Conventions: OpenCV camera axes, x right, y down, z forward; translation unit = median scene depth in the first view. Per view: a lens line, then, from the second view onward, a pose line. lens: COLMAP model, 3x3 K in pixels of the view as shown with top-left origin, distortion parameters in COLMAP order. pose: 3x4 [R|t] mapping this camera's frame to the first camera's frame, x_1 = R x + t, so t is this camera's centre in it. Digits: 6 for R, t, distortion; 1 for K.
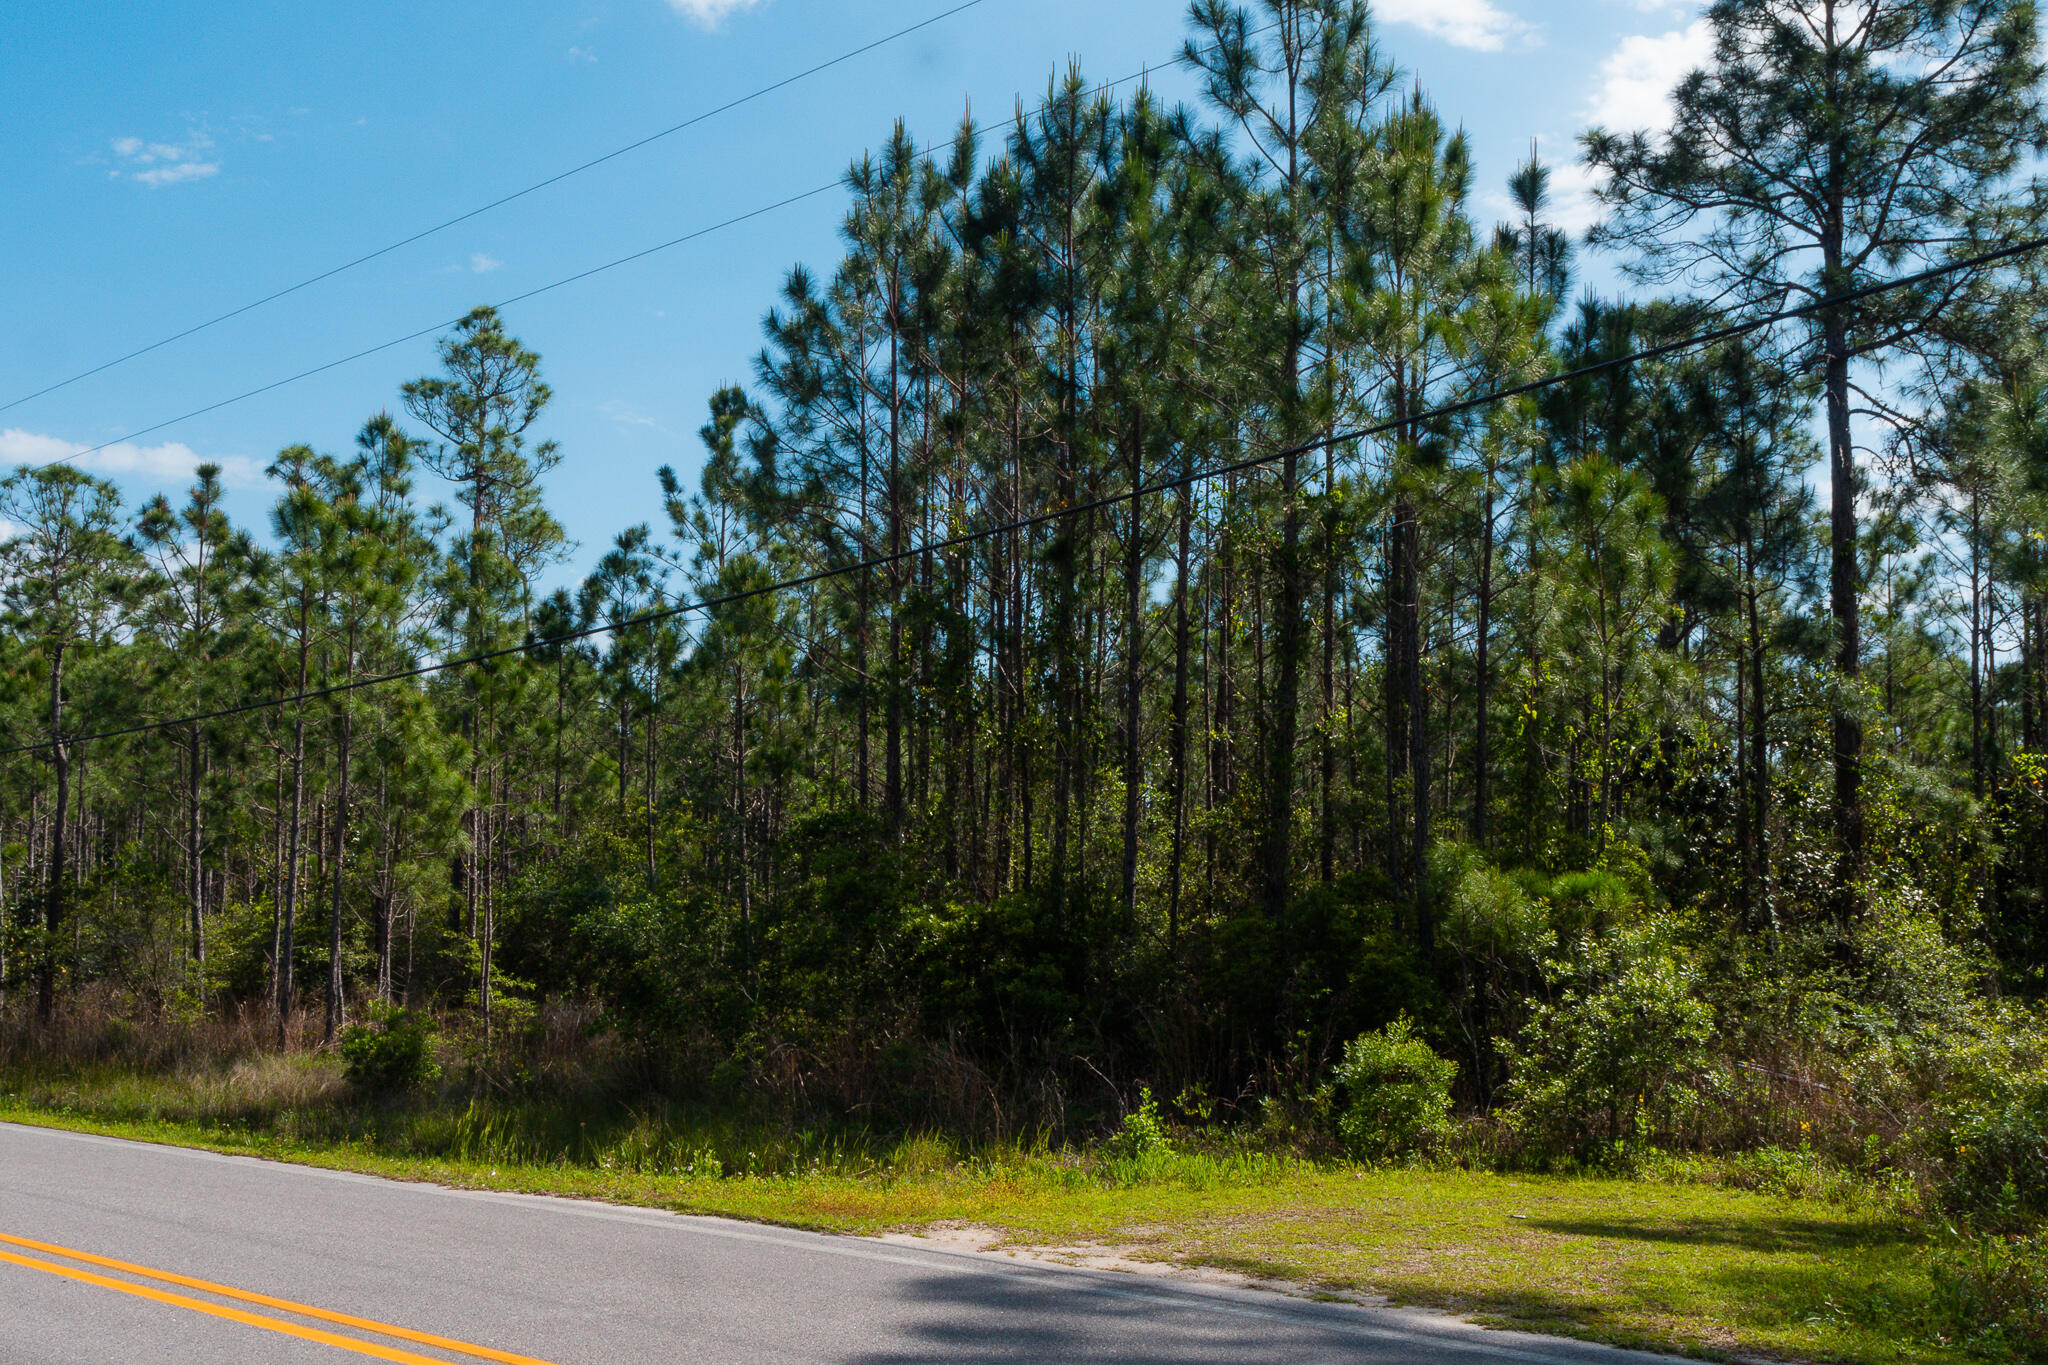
lens RADIAL K [[1954.1, 0, 1077.5], [0, 1954.1, 809.7], [0, 0, 1]] dist [-0.001879, 0.002199]
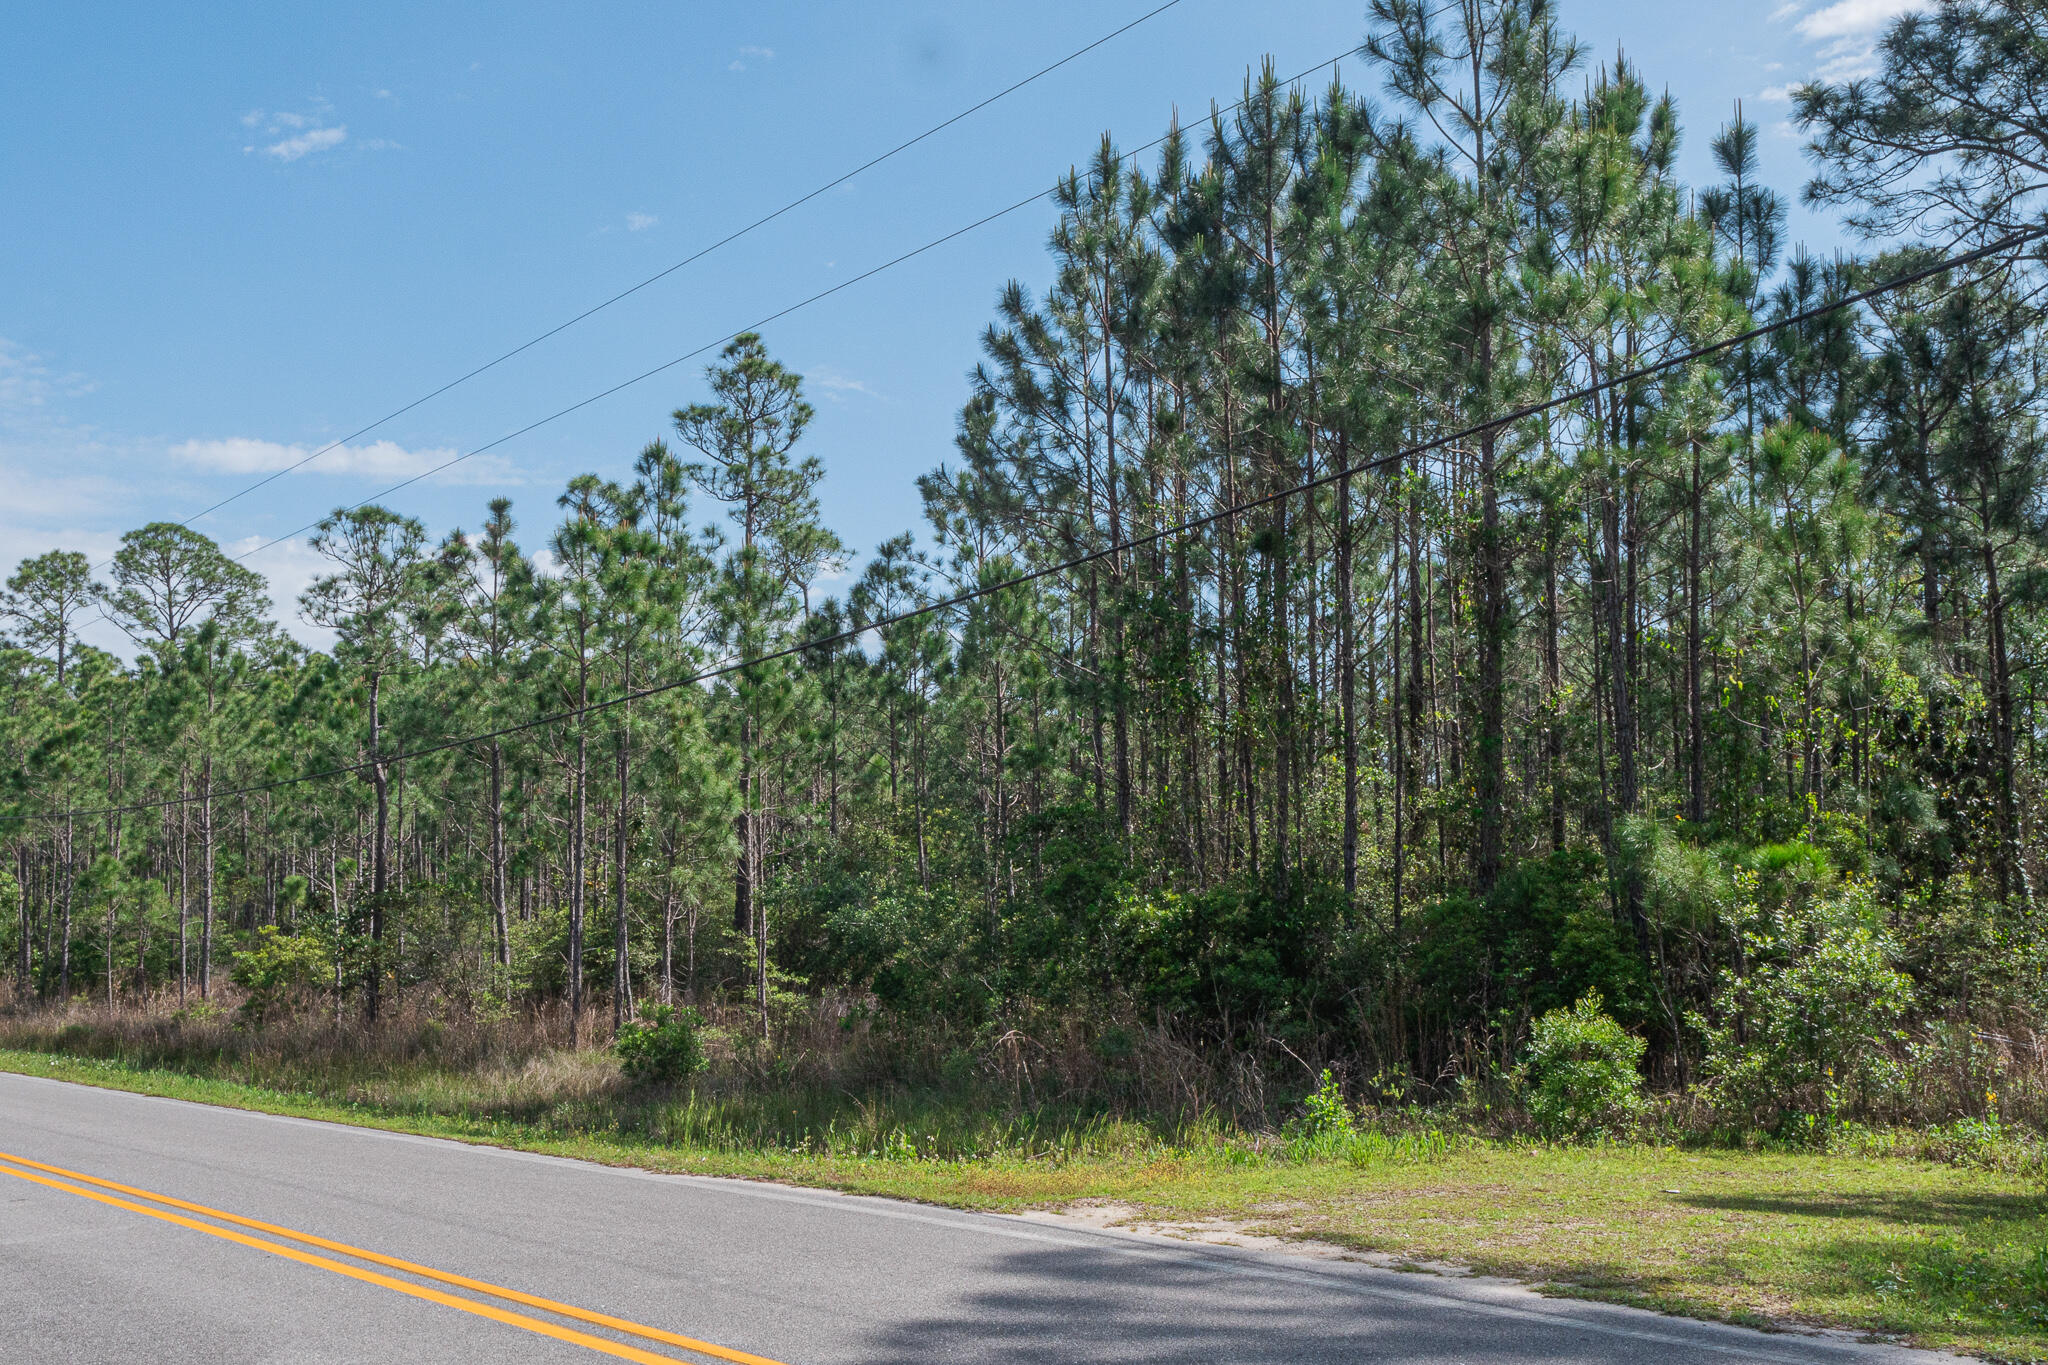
lens RADIAL K [[2235.7, 0, 1604.9], [0, 2235.7, 735.8], [0, 0, 1]] dist [0.000863, -0.000794]
pose [[0.990302, -0.035949, -0.134198, 0.314302], [0.035129, 0.999347, -0.008477, -0.015739], [0.134415, 0.003681, 0.990918, -0.130521]]
